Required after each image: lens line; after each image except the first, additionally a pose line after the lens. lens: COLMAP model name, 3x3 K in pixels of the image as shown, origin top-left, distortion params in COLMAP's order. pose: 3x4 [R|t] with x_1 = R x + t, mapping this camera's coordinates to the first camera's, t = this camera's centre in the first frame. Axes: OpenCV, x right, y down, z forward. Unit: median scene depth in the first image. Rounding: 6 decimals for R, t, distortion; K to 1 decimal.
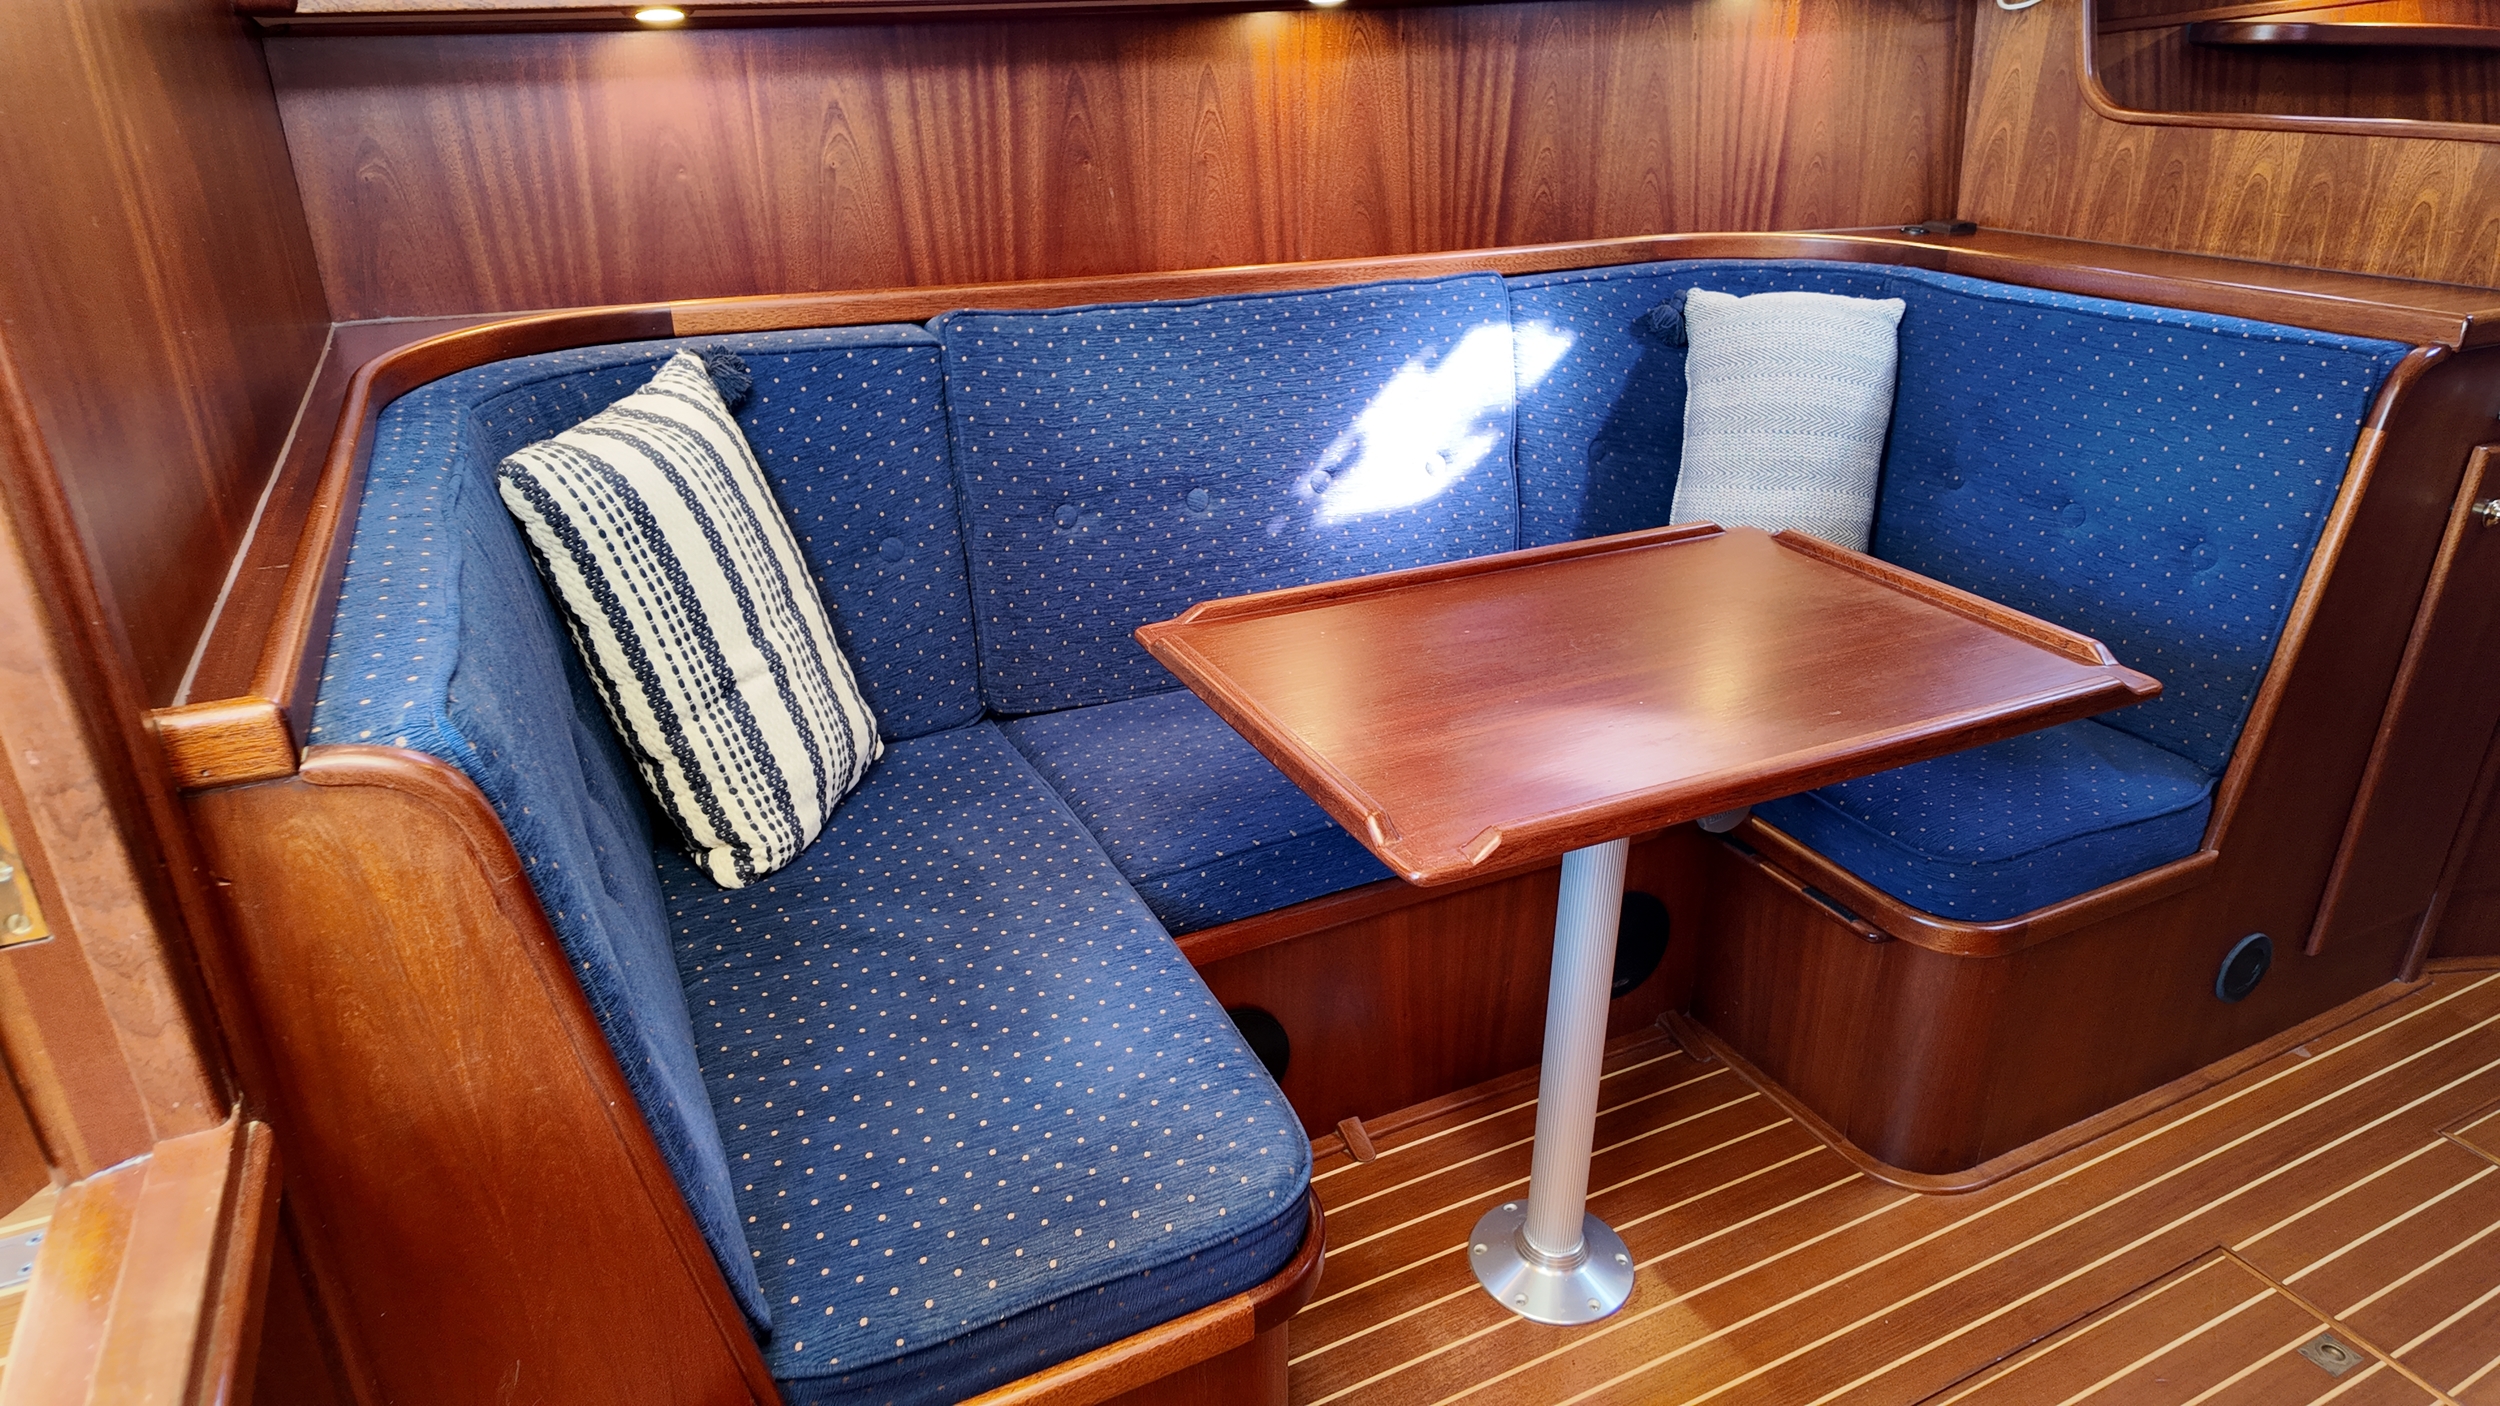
lens RADIAL K [[1474.1, 0, 1235.1], [0, 1474.1, 699.4], [0, 0, 1]] dist [0.075784, -0.079345]
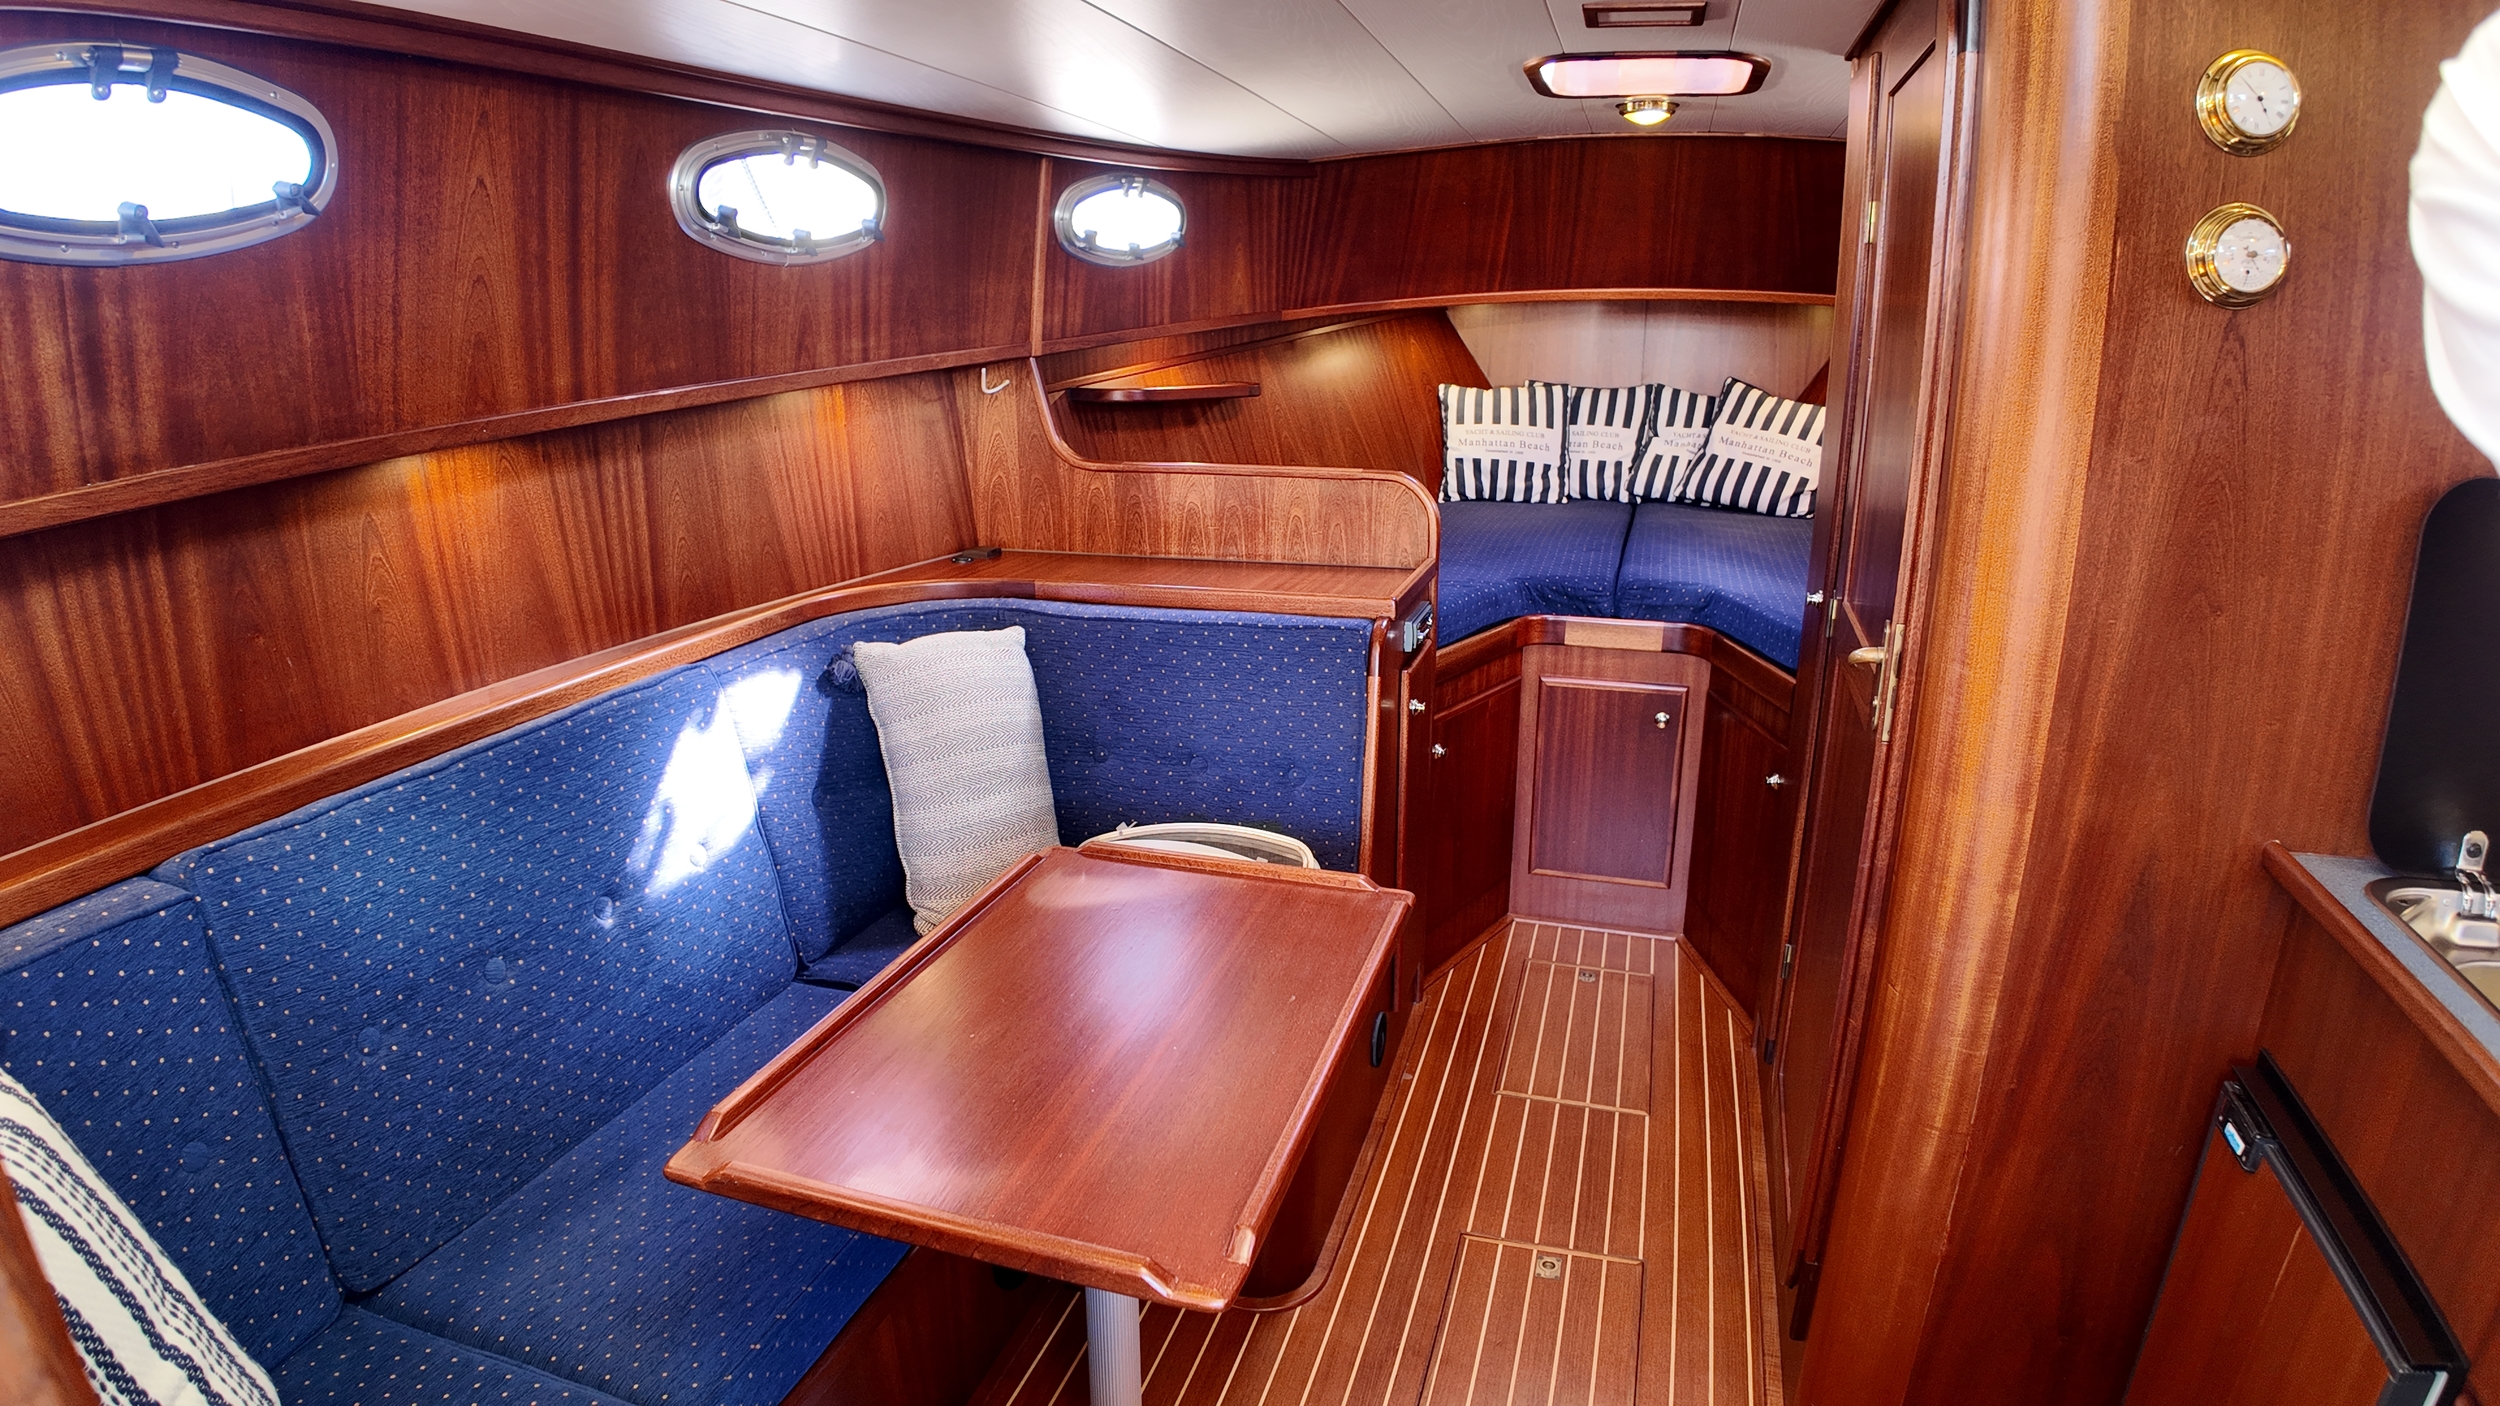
lens RADIAL K [[1345.7, 0, 1250.0], [0, 1345.7, 703.0], [0, 0, 1]] dist [-0.064253, -0.056433]
pose [[0.681927, -0.205153, 0.702060, -0.230386], [0.302660, 0.952973, -0.015506, -0.137683], [-0.665862, 0.223059, 0.711949, 0.098164]]
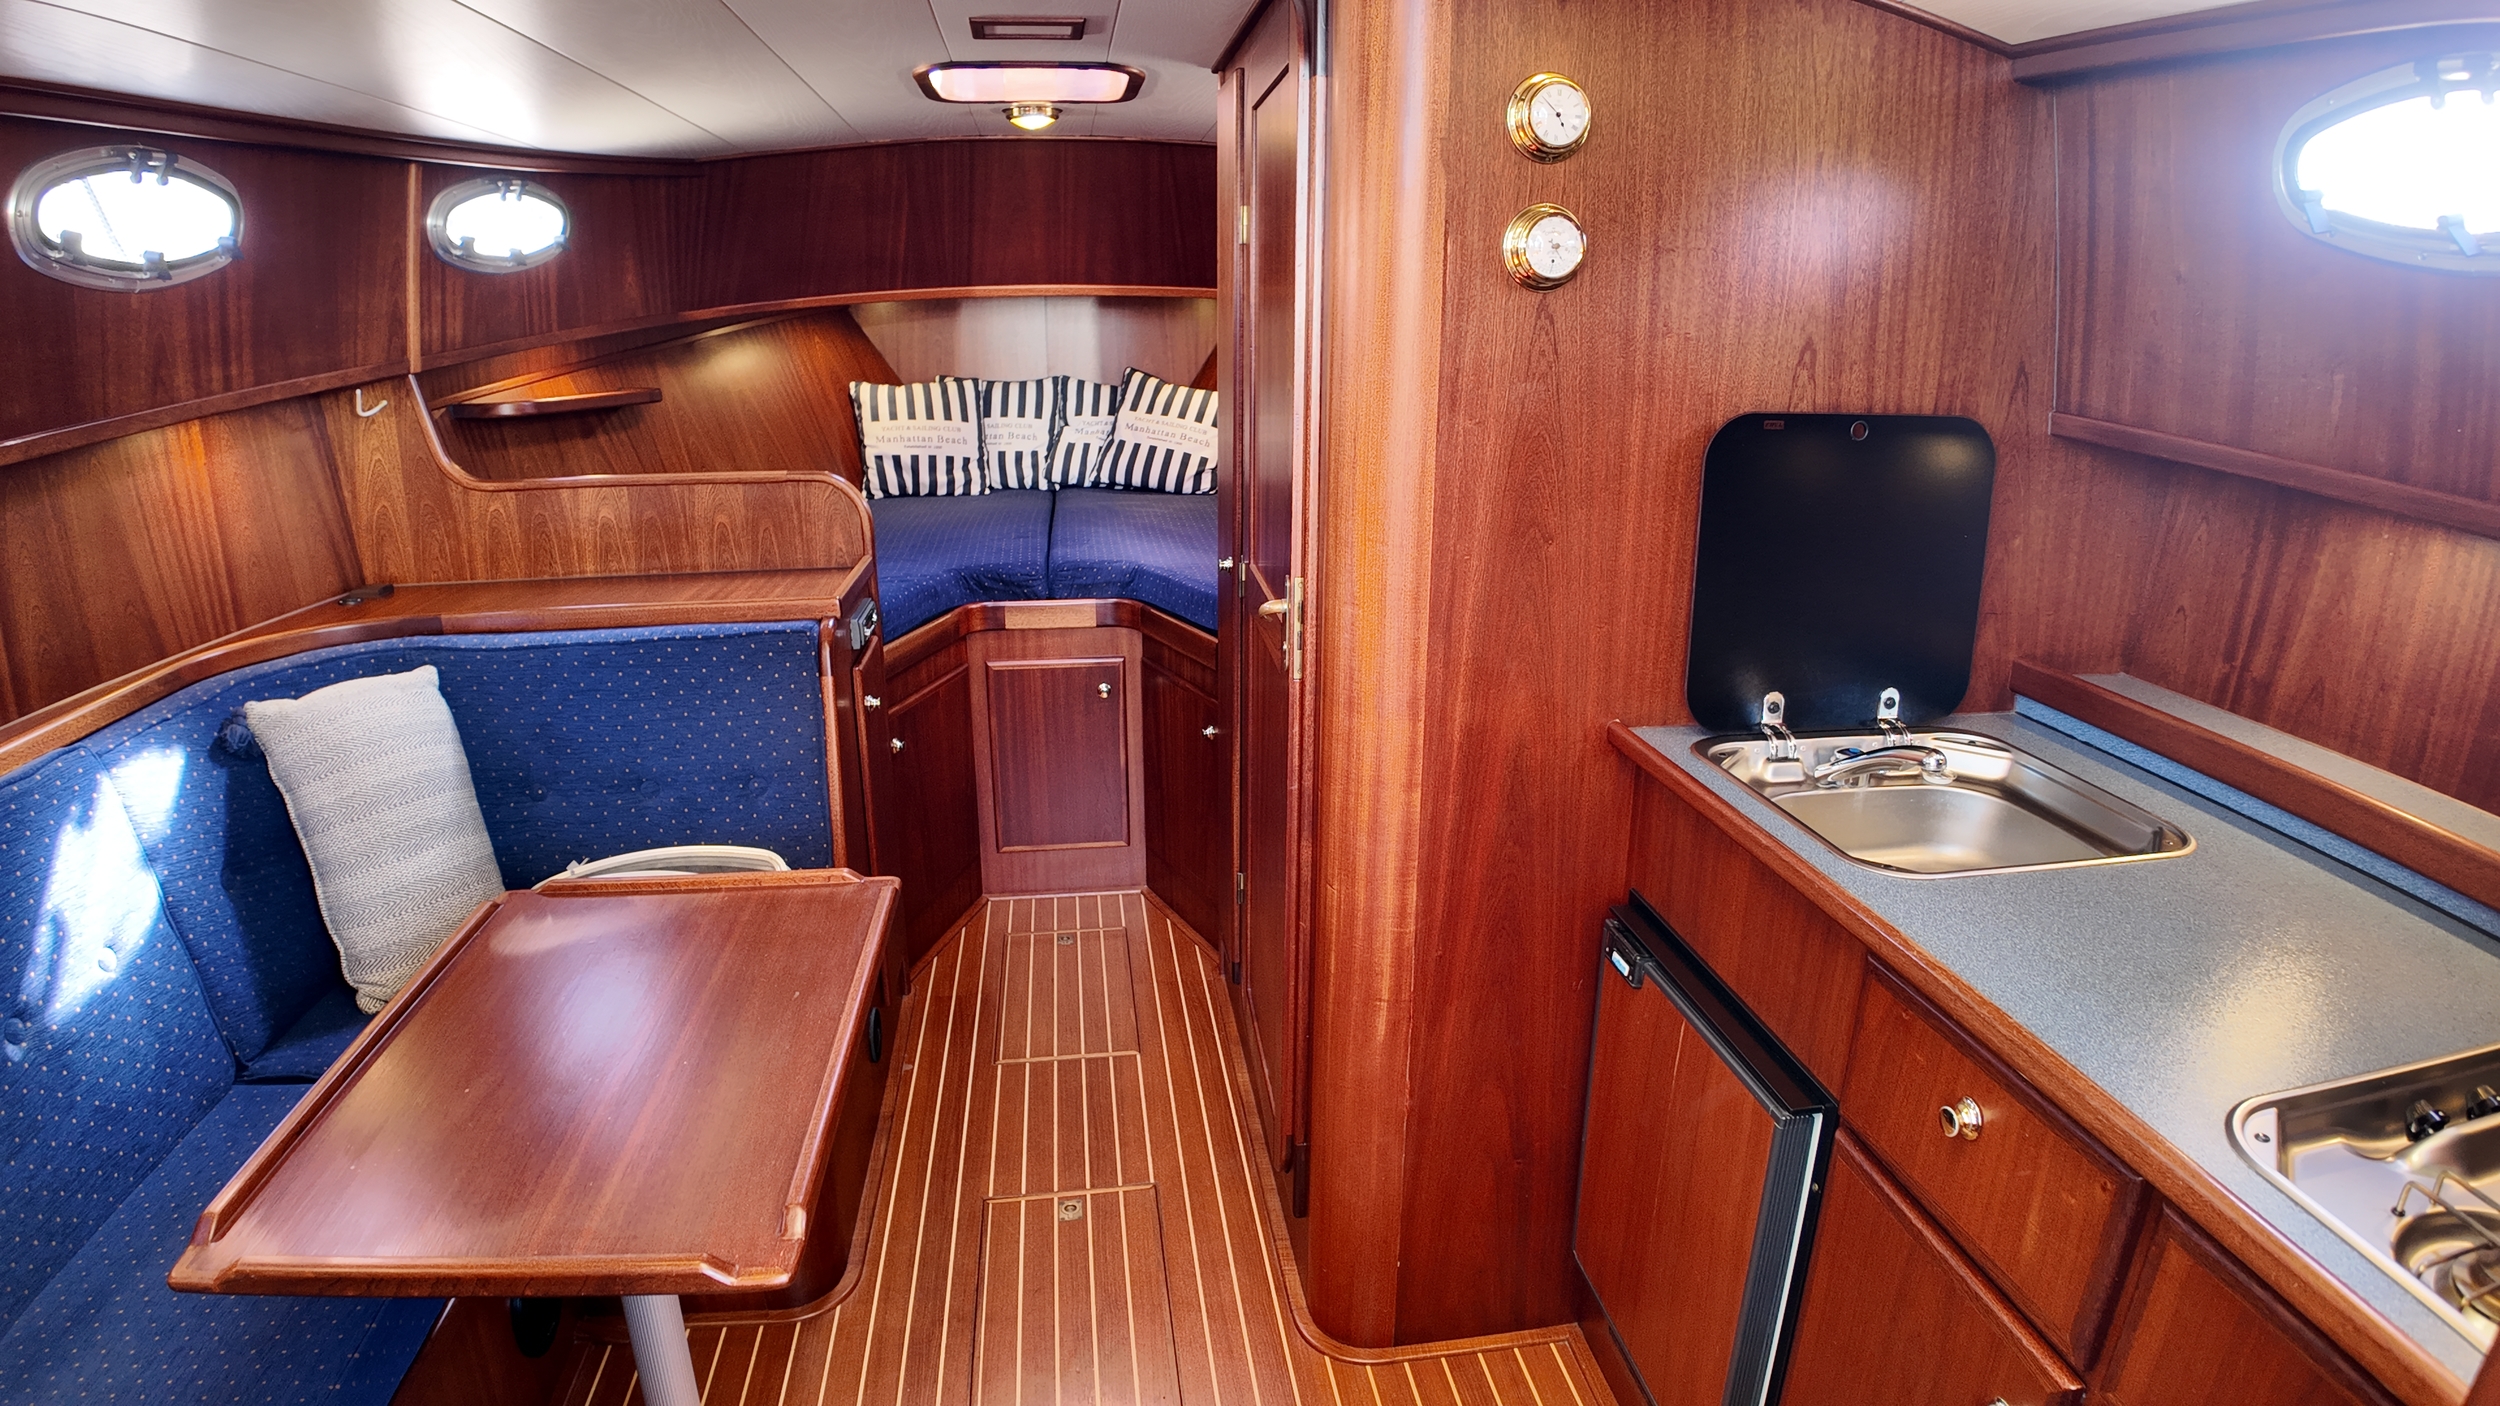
lens RADIAL K [[1345.7, 0, 1250.0], [0, 1345.7, 703.0], [0, 0, 1]] dist [-0.064253, -0.056433]
pose [[0.316206, -0.268627, 0.909864, -0.279385], [0.390130, 0.911046, 0.133393, -0.135539], [-0.864761, 0.312786, 0.392878, 0.083367]]
